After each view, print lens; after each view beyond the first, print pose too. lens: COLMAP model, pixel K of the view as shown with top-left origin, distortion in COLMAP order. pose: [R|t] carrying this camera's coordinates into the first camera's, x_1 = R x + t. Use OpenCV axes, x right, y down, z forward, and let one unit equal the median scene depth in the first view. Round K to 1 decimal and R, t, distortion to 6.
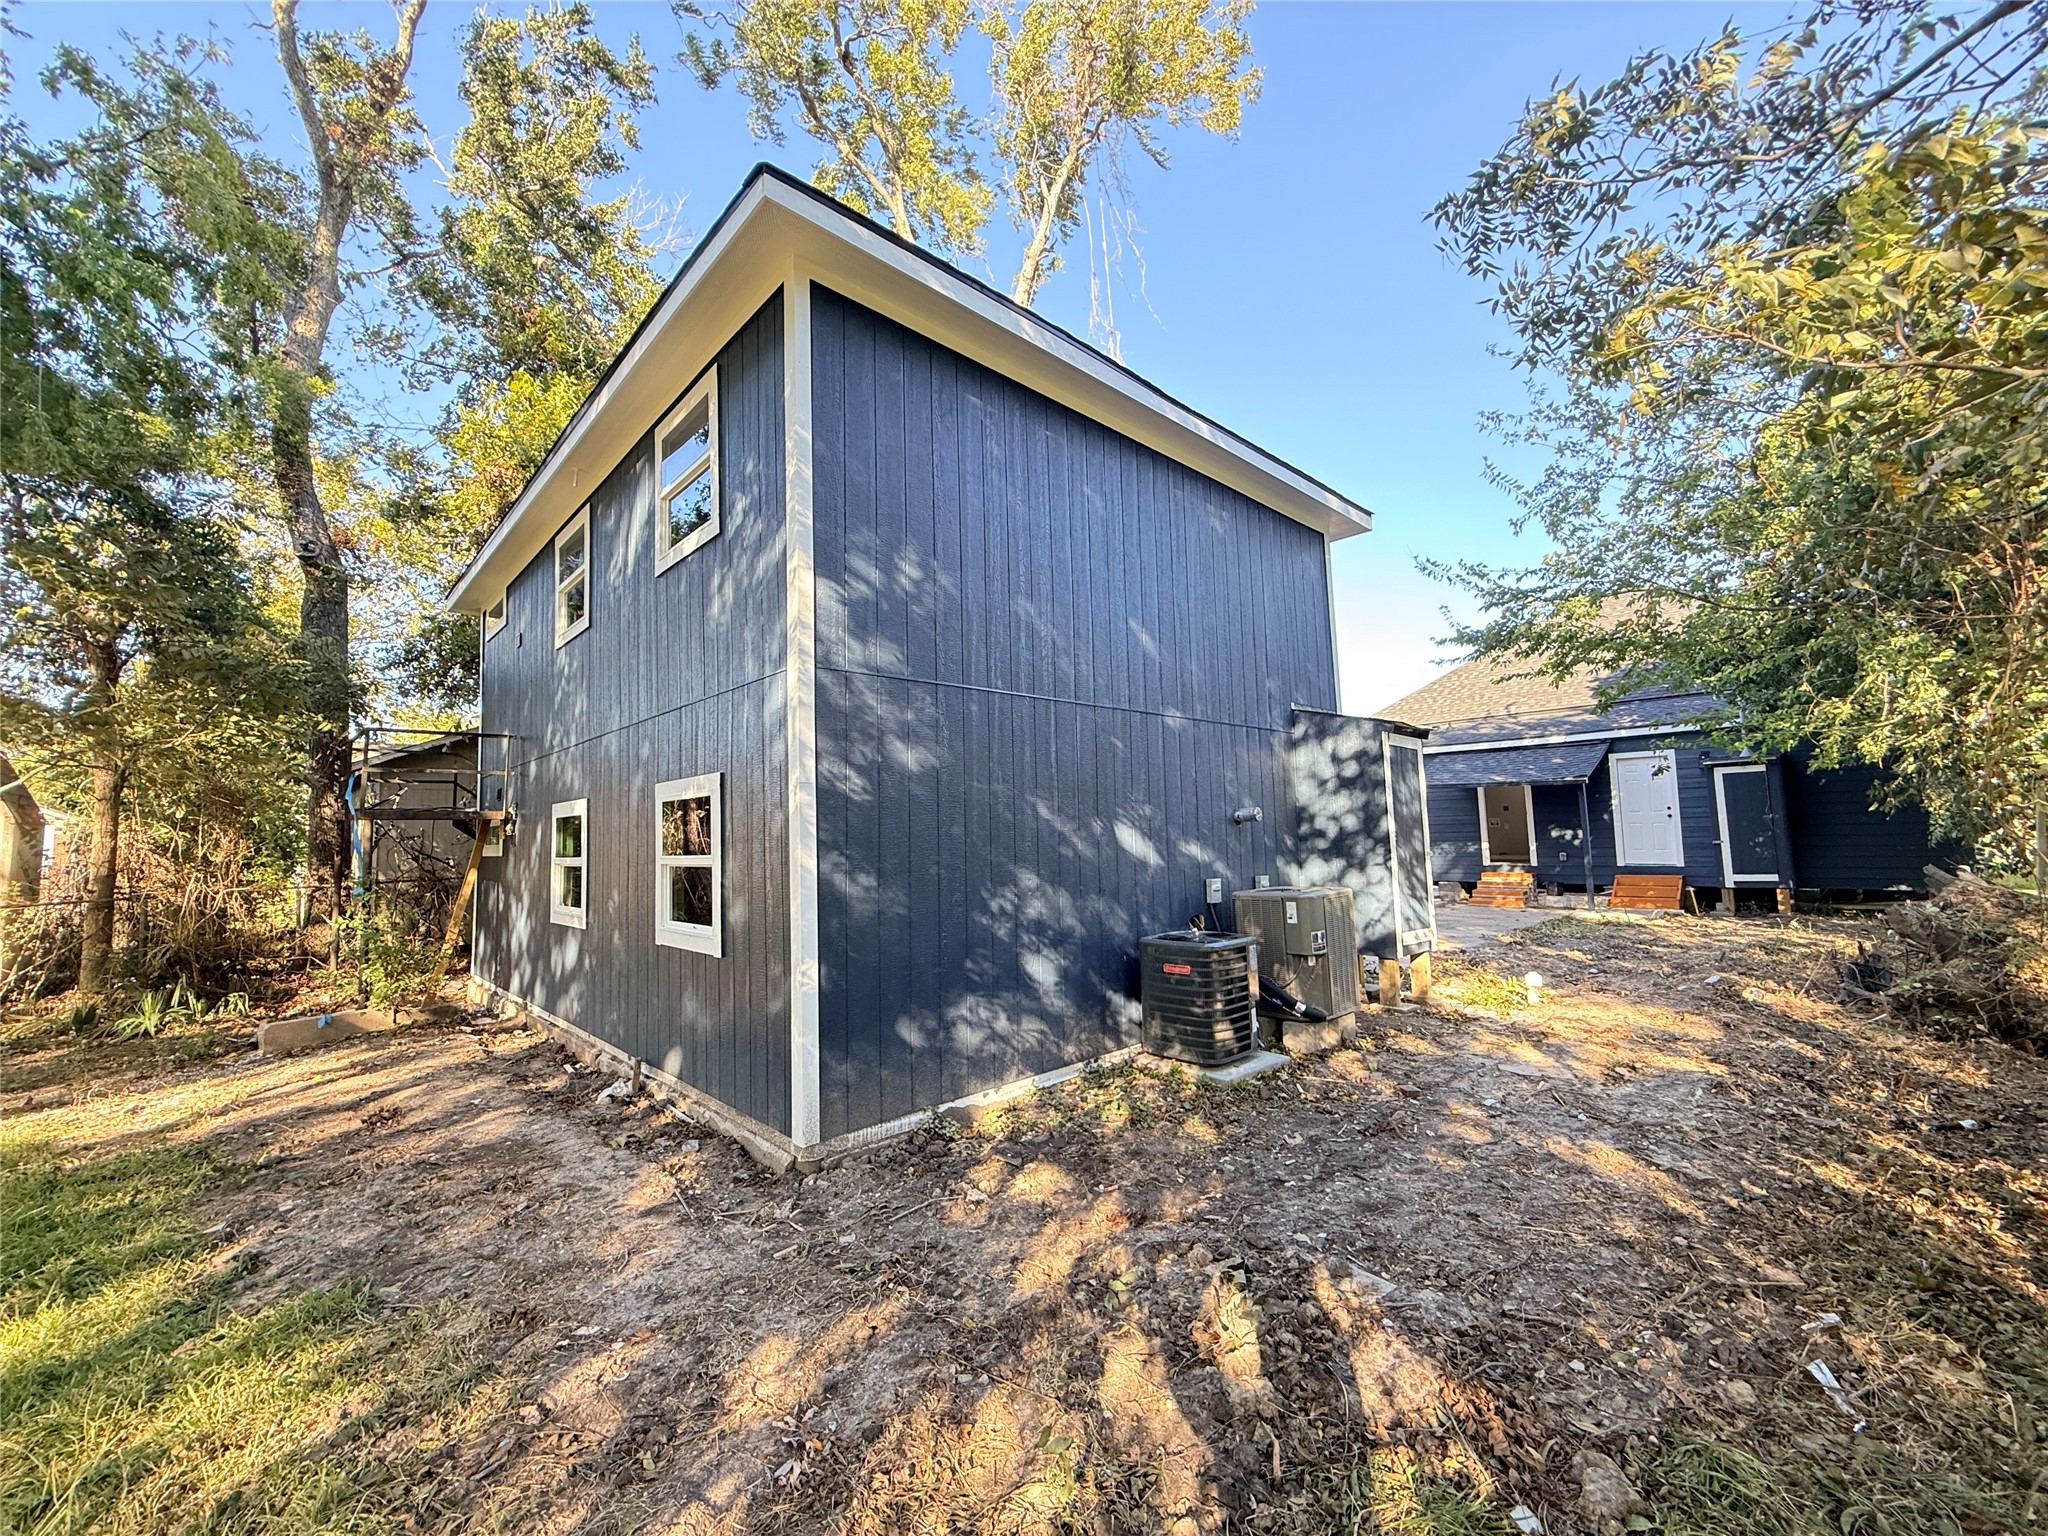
lens RADIAL K [[813.0, 0, 1024.0], [0, 813.0, 768.0], [0, 0, 1]] dist [0.011194, 0.000799]
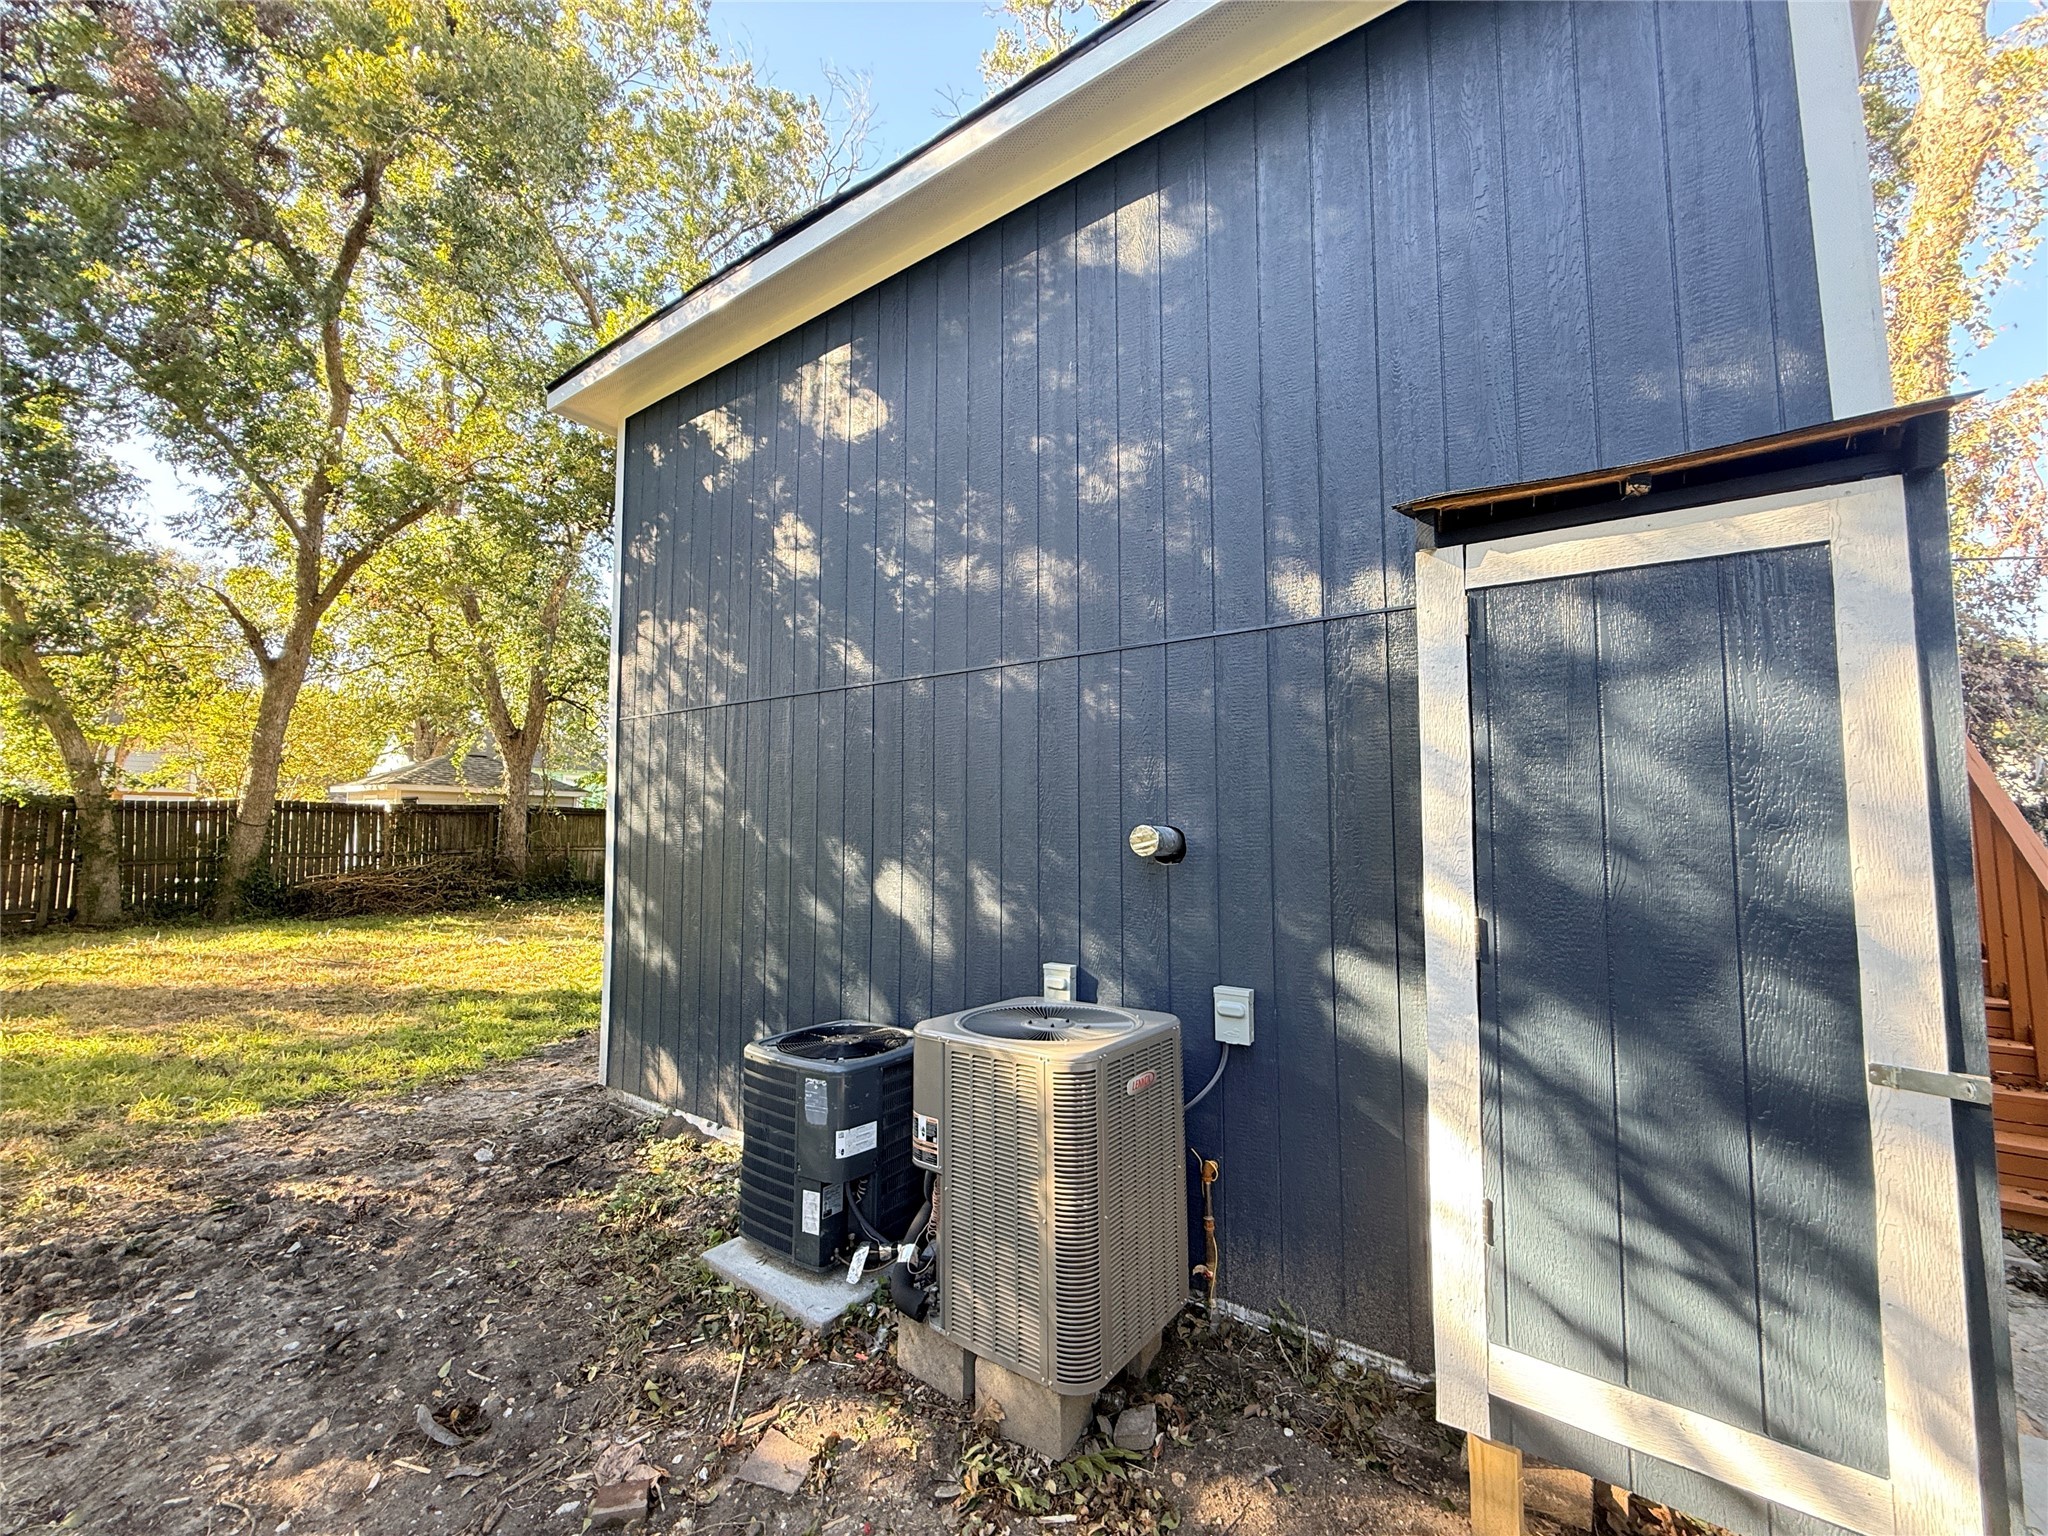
lens RADIAL K [[813.0, 0, 1024.0], [0, 813.0, 768.0], [0, 0, 1]] dist [0.011194, 0.000799]
pose [[0.201764, -0.016017, -0.979303, 0.971009], [0.088674, 0.996059, 0.001978, -0.001781], [0.975412, -0.087238, 0.202389, 1.147895]]
